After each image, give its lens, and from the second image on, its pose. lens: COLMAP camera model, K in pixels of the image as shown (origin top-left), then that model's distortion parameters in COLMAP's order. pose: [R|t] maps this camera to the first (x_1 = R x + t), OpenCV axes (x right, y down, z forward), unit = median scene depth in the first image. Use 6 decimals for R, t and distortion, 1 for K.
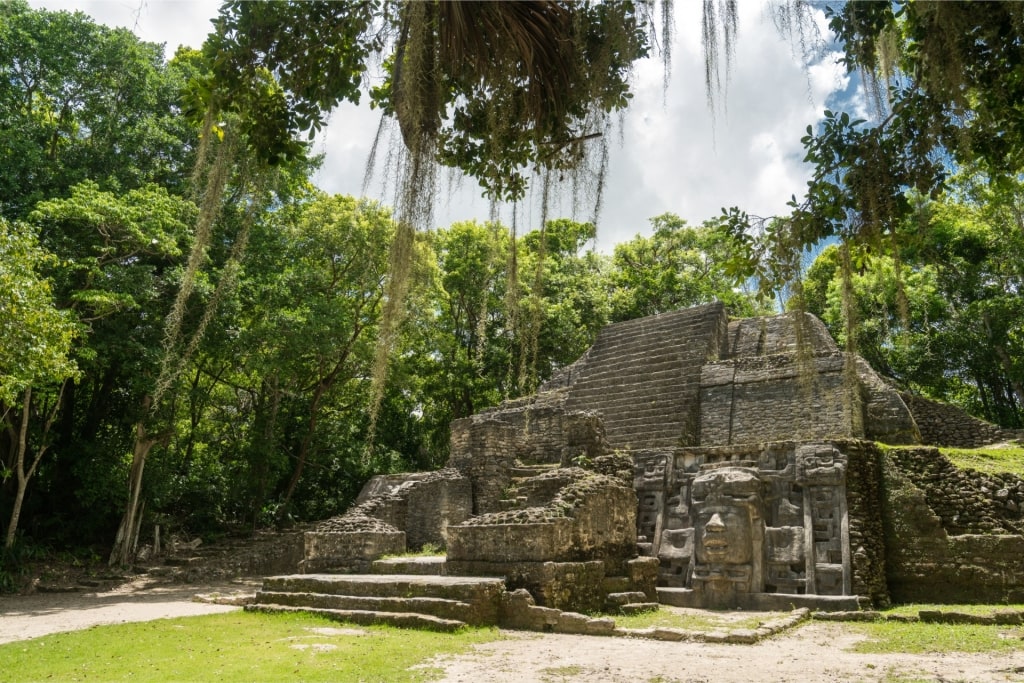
lens RADIAL K [[683.6, 0, 512.0], [0, 683.6, 341.5], [0, 0, 1]] dist [-0.000730, -0.001136]
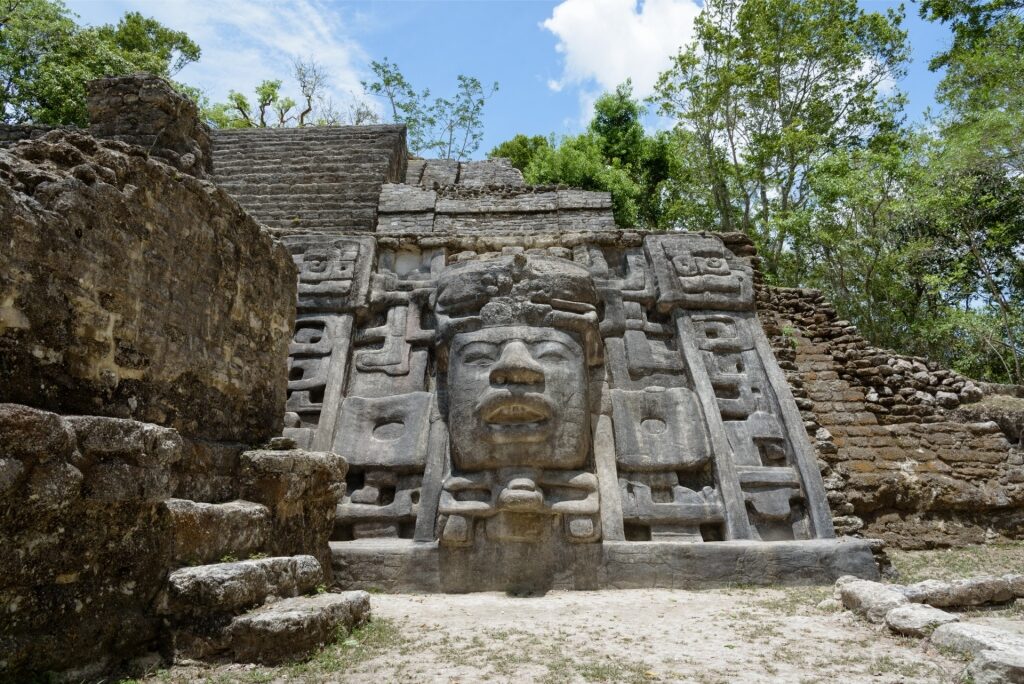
lens RADIAL K [[683.6, 0, 512.0], [0, 683.6, 342.0], [0, 0, 1]] dist [-0.000730, -0.001136]
pose [[0.820231, 0.124983, 0.558212, 0.086270], [-0.149442, 0.988769, -0.001796, 0.254389], [-0.552167, -0.081947, 0.829697, 0.691186]]
